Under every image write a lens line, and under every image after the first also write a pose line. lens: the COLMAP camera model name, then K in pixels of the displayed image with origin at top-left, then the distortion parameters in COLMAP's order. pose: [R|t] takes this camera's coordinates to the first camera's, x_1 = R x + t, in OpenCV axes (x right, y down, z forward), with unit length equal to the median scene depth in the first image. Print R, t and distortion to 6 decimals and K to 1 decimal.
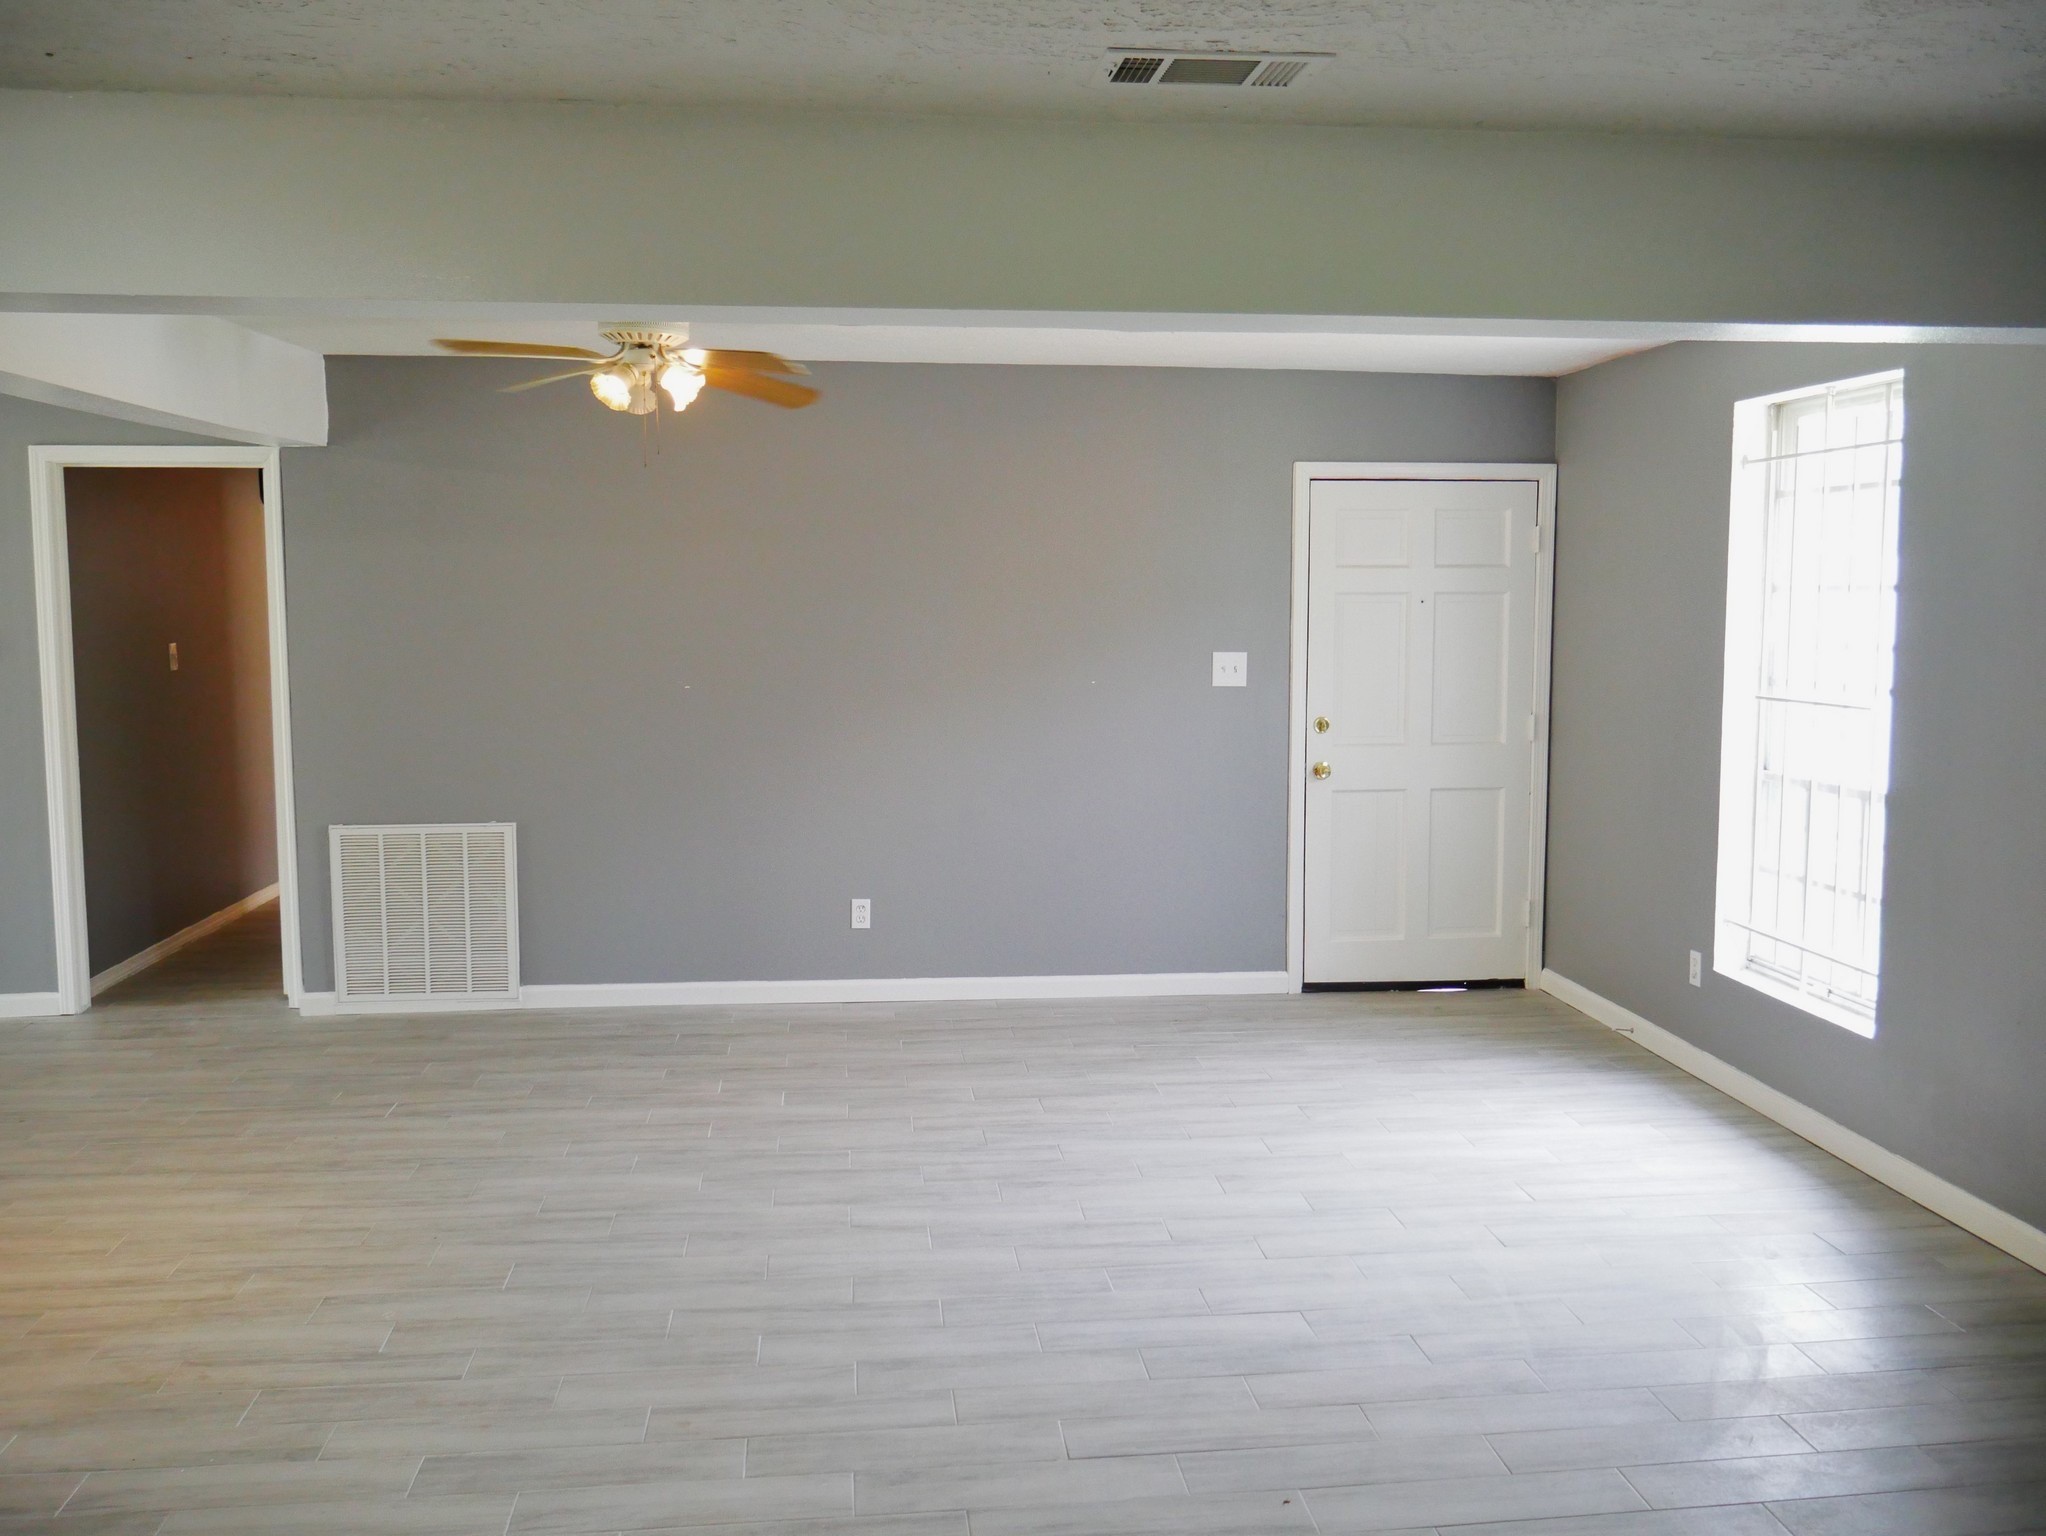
lens RADIAL K [[1709.5, 0, 1023.0], [0, 1709.5, 768.0], [0, 0, 1]] dist [-0.012383, -0.082723]
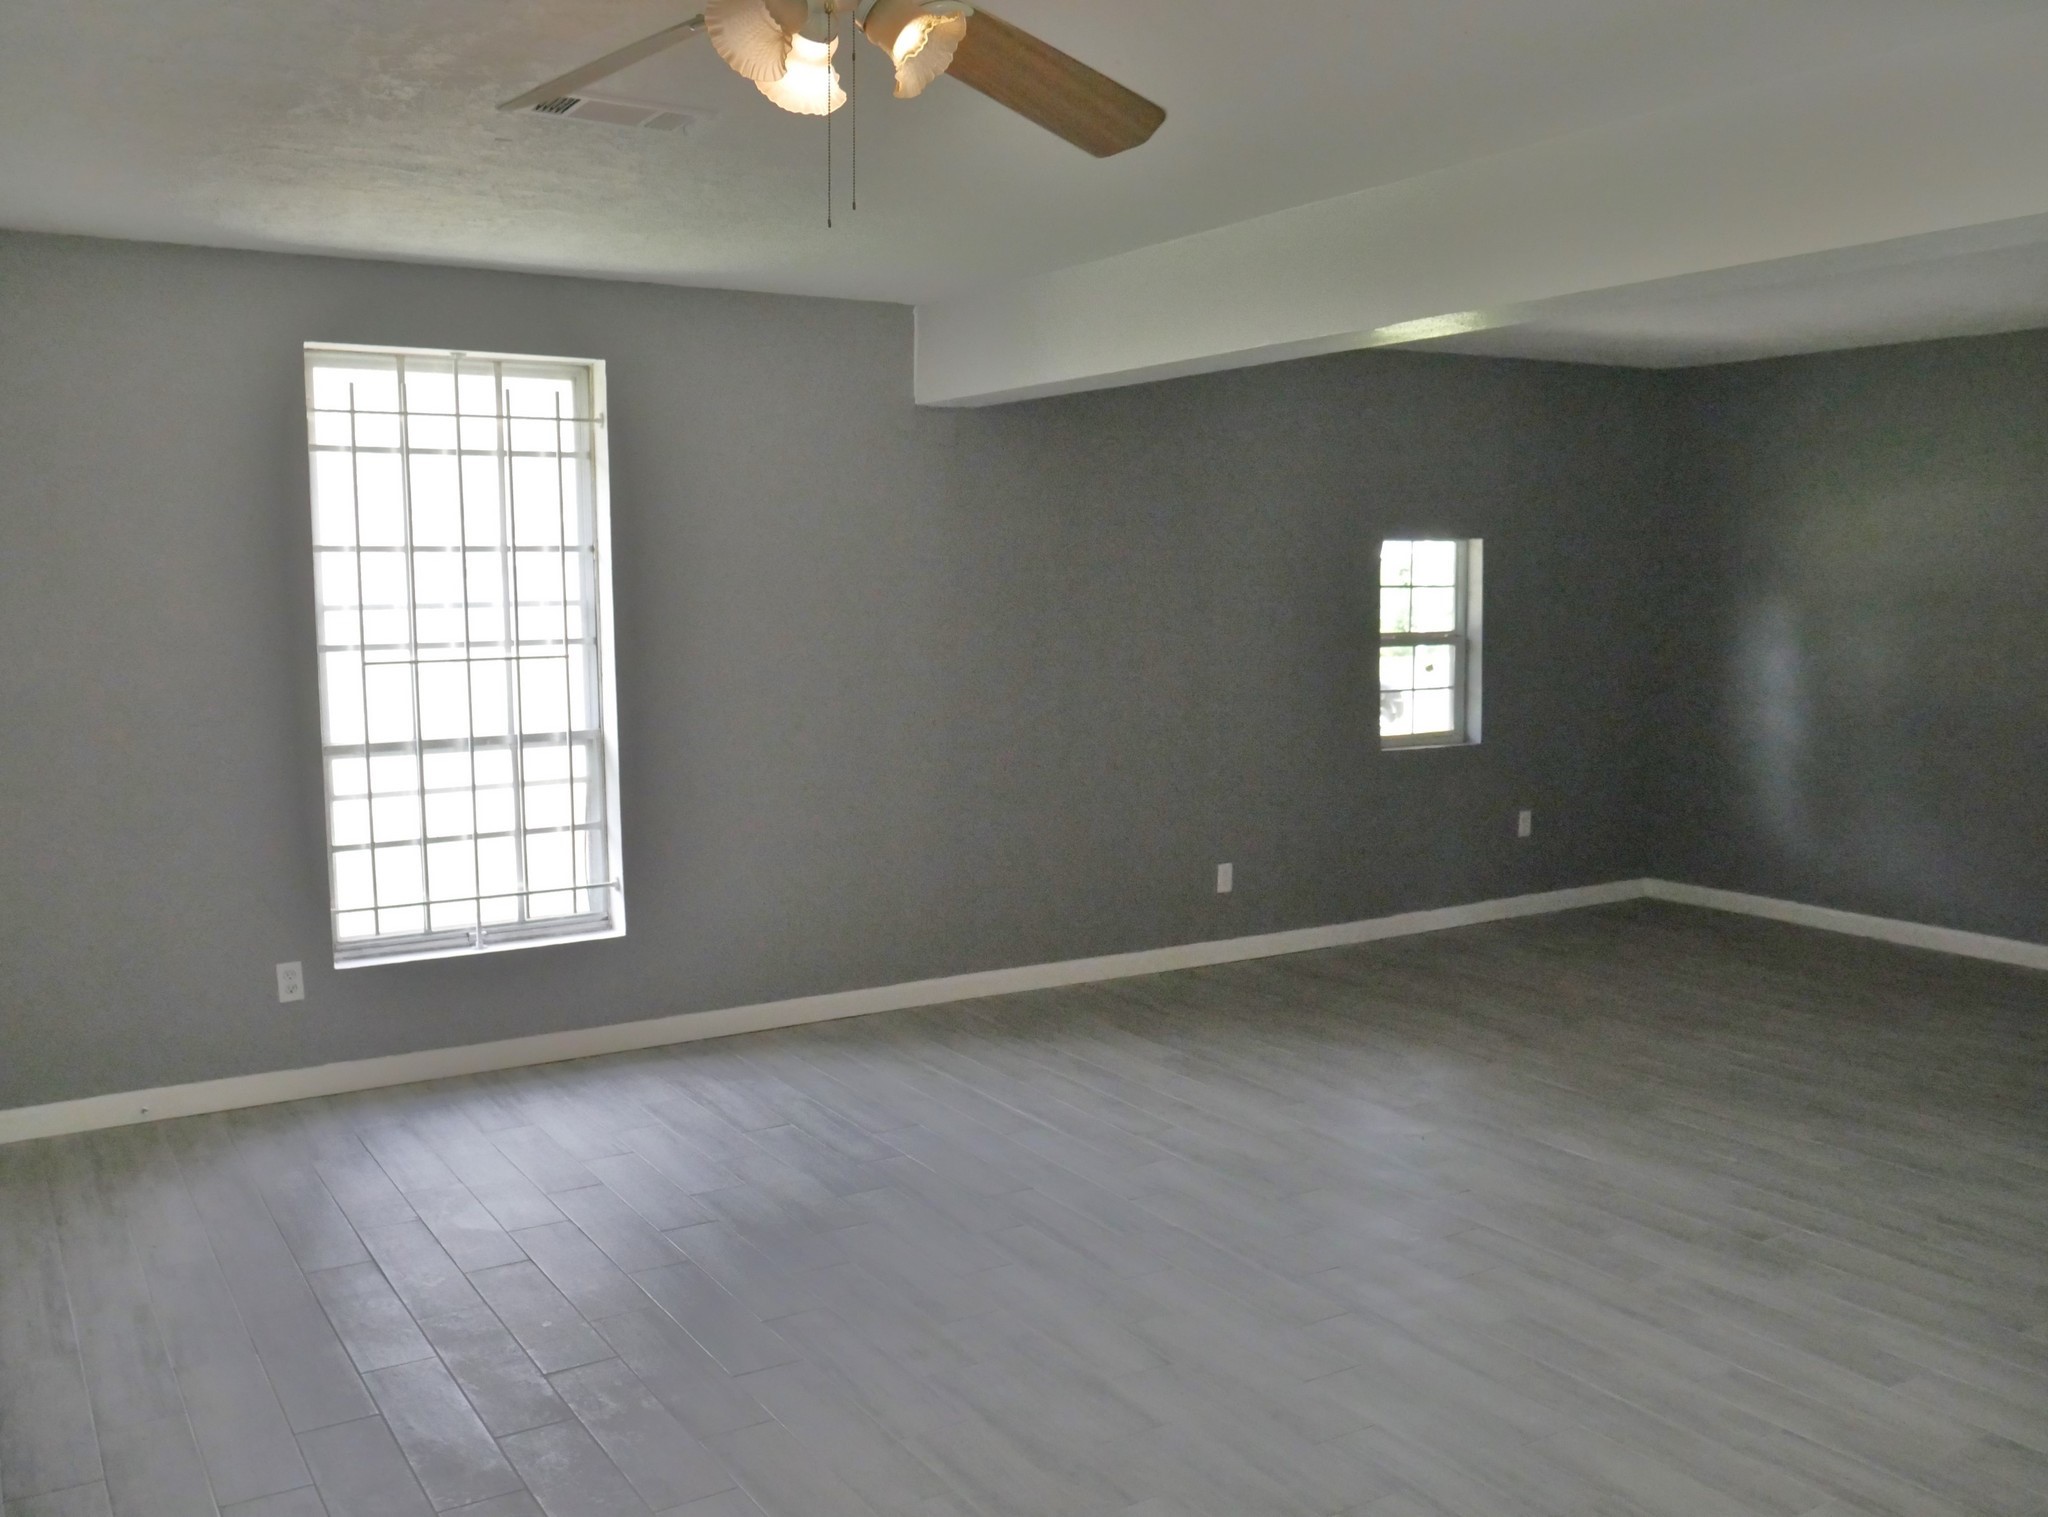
lens RADIAL K [[1810.4, 0, 1024.0], [0, 1810.4, 758.5], [0, 0, 1]] dist [-0.010611, -0.011994]
pose [[-0.441910, -0.085867, 0.892940, -0.746106], [0.097959, 0.984836, 0.143183, -0.114397], [-0.891695, 0.150746, -0.426798, 1.324574]]
